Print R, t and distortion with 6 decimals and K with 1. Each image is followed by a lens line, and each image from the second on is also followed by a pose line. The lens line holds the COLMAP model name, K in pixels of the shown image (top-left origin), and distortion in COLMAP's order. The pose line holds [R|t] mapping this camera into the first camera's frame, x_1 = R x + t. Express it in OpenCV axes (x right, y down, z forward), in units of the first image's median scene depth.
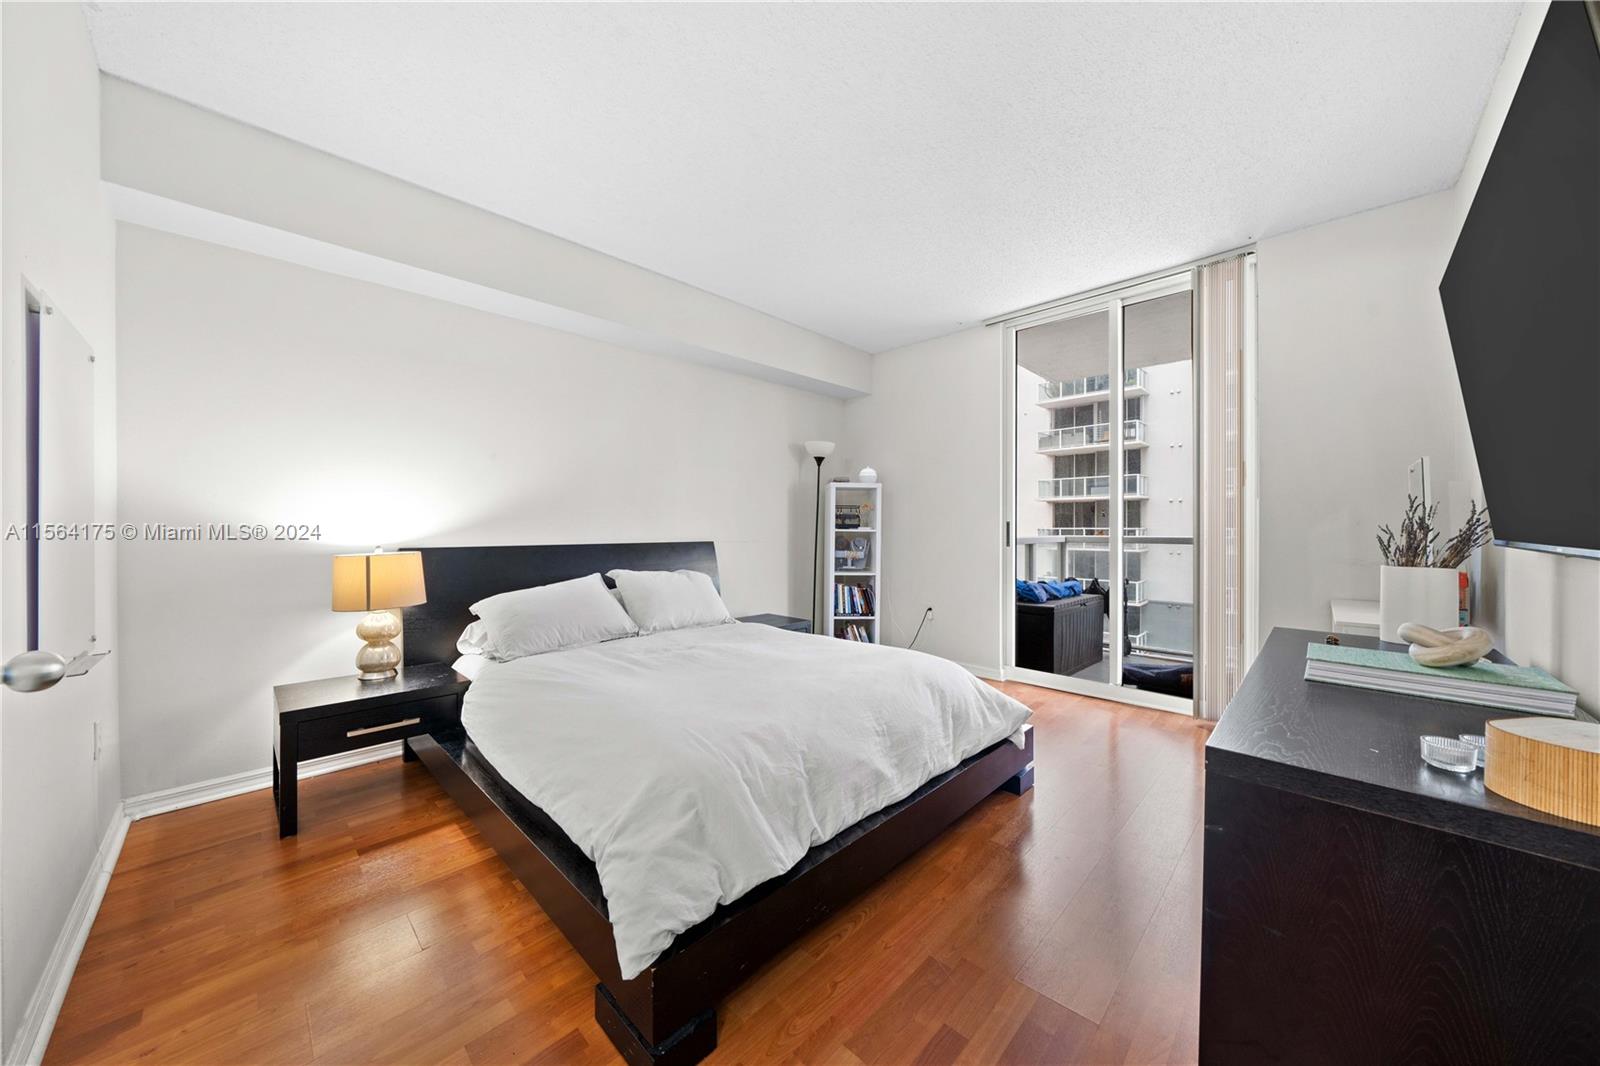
lens RADIAL K [[554.1, 0, 787.6], [0, 554.1, 525.2], [0, 0, 1]] dist [-0.006639, -0.000258]
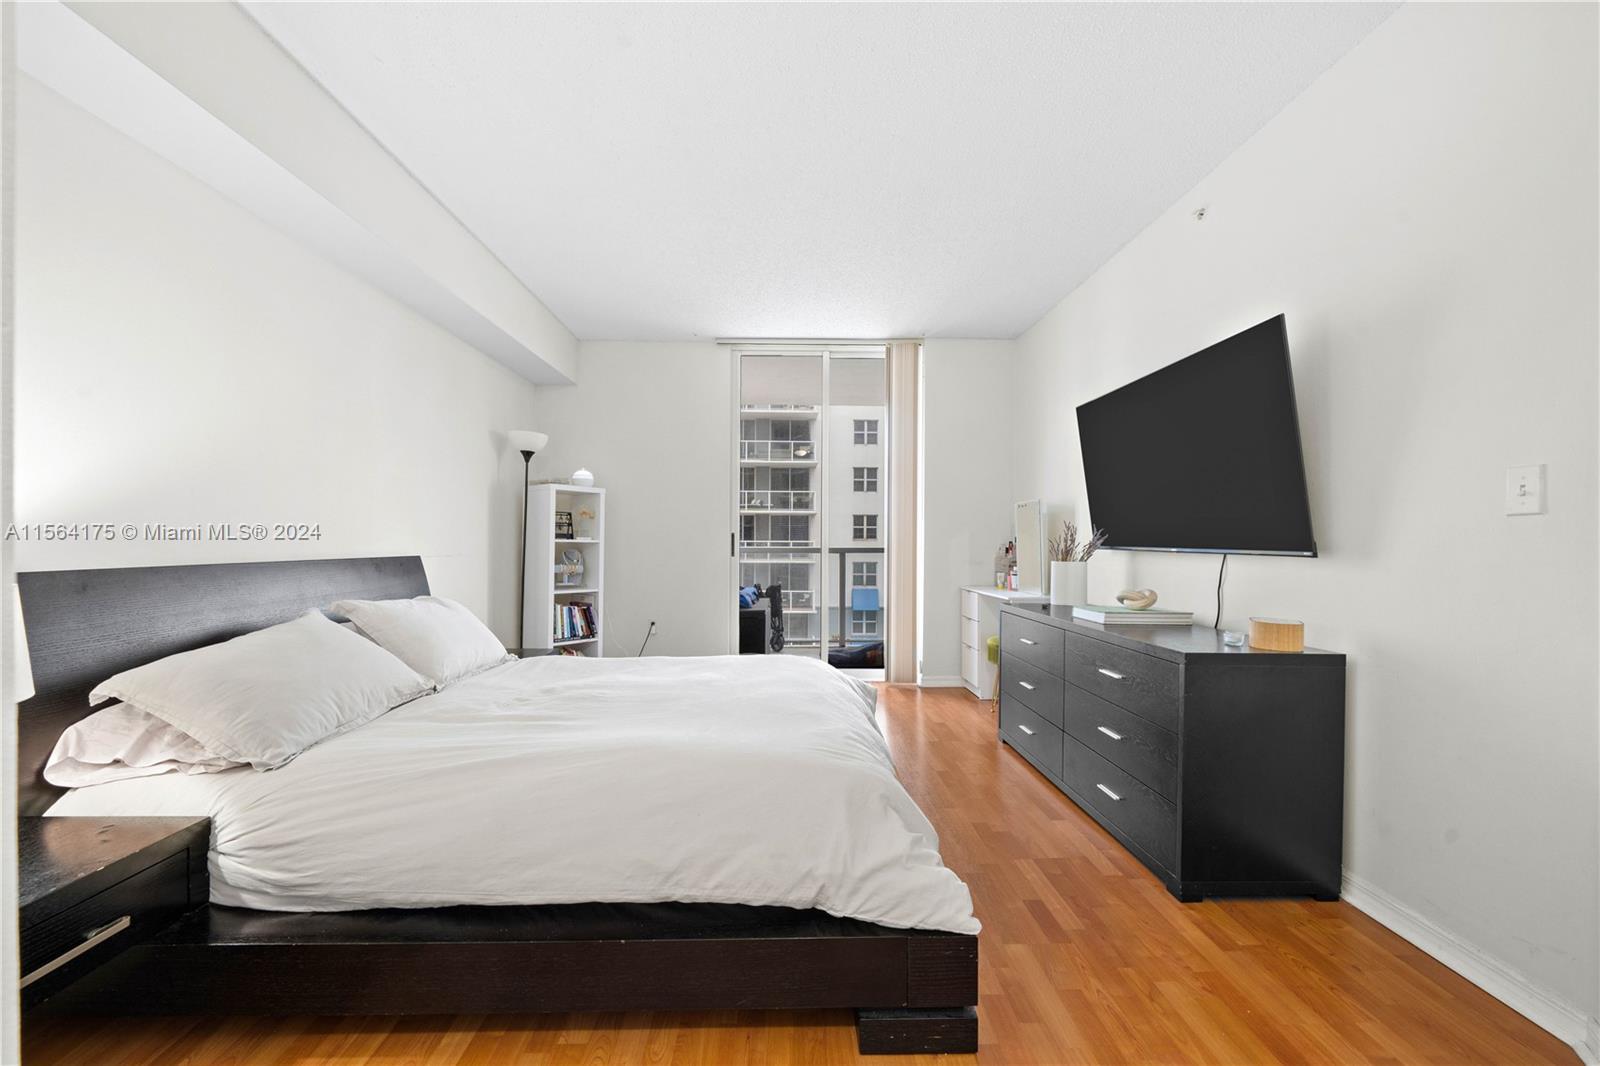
lens RADIAL K [[587.1, 0, 828.1], [0, 587.1, 539.0], [0, 0, 1]] dist [-0.000060, -0.000129]
pose [[0.695067, 0.005472, 0.718924, -0.265529], [-0.007969, 0.999968, 0.000093, 0.003168], [-0.718901, -0.005793, 0.695088, 0.081850]]
